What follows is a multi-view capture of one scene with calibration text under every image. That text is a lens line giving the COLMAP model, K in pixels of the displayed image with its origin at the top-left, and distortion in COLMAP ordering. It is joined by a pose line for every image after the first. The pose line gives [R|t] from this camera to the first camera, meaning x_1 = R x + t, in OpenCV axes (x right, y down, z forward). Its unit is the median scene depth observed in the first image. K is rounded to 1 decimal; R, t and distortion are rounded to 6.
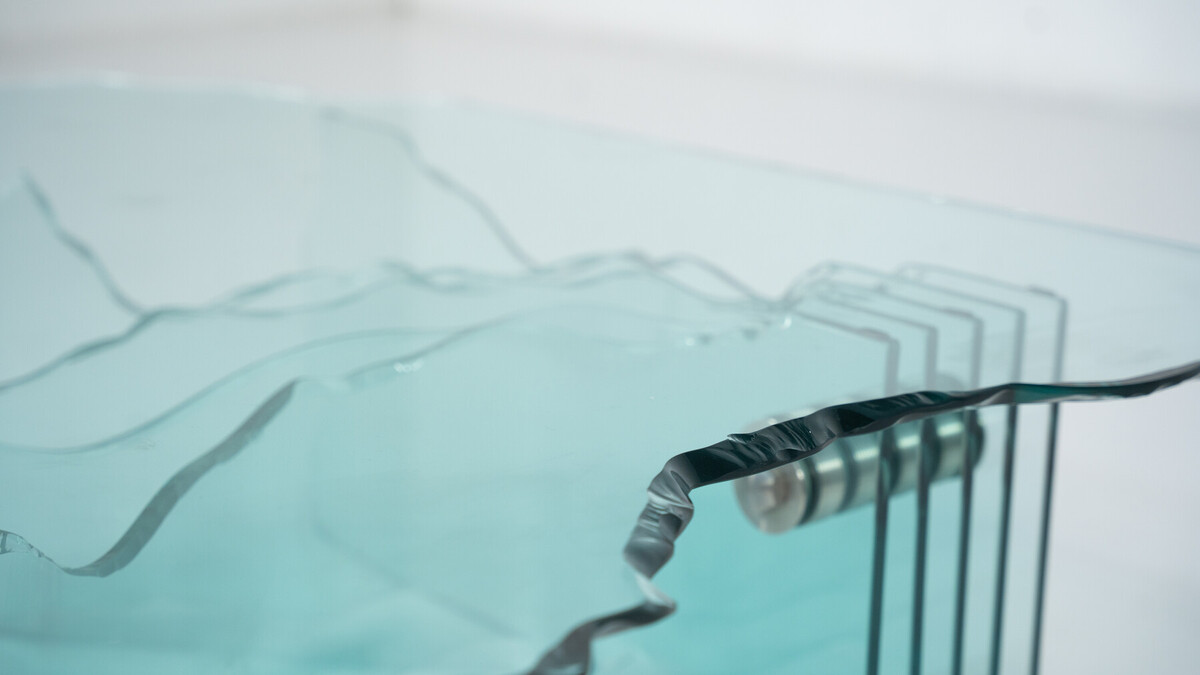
lens RADIAL K [[2429.3, 0, 600.0], [0, 2429.3, 337.5], [0, 0, 1]] dist [0.063646, 0.161885]
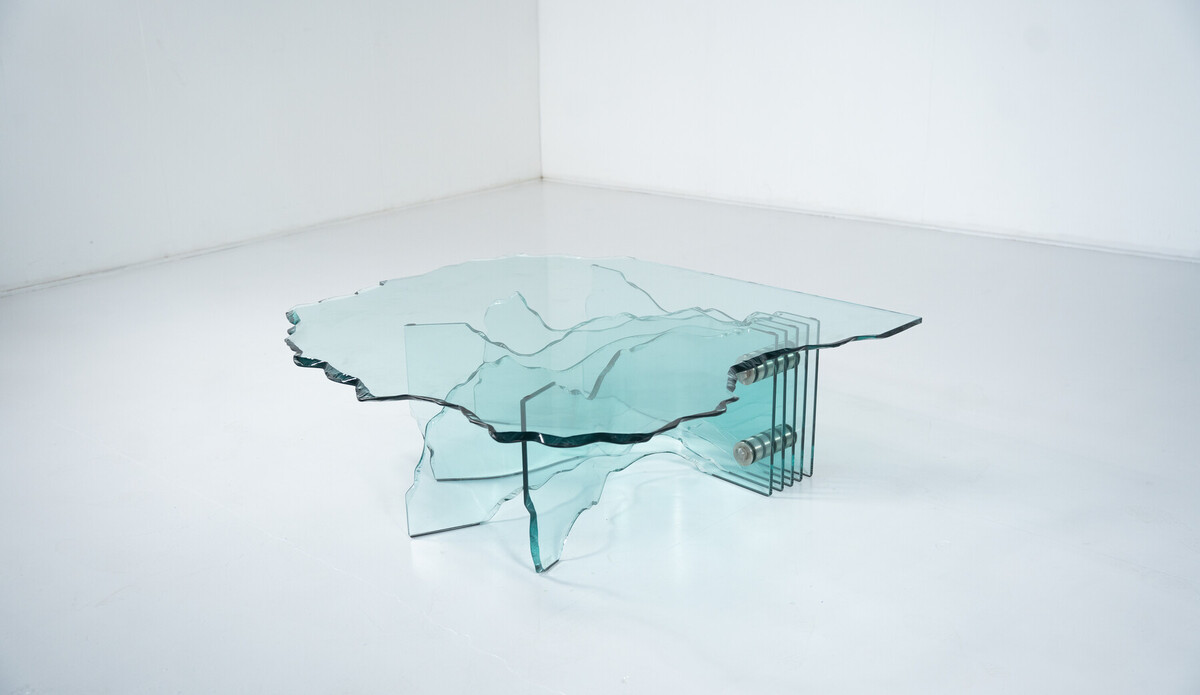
lens RADIAL K [[1290.0, 0, 600.0], [0, 1290.0, 347.5], [0, 0, 1]] dist [-0.007000, -0.001523]
pose [[0.998887, -0.046595, 0.007308, -0.179238], [0.046291, 0.998229, 0.037369, -0.067962], [-0.009037, -0.036989, 0.999275, -1.077401]]
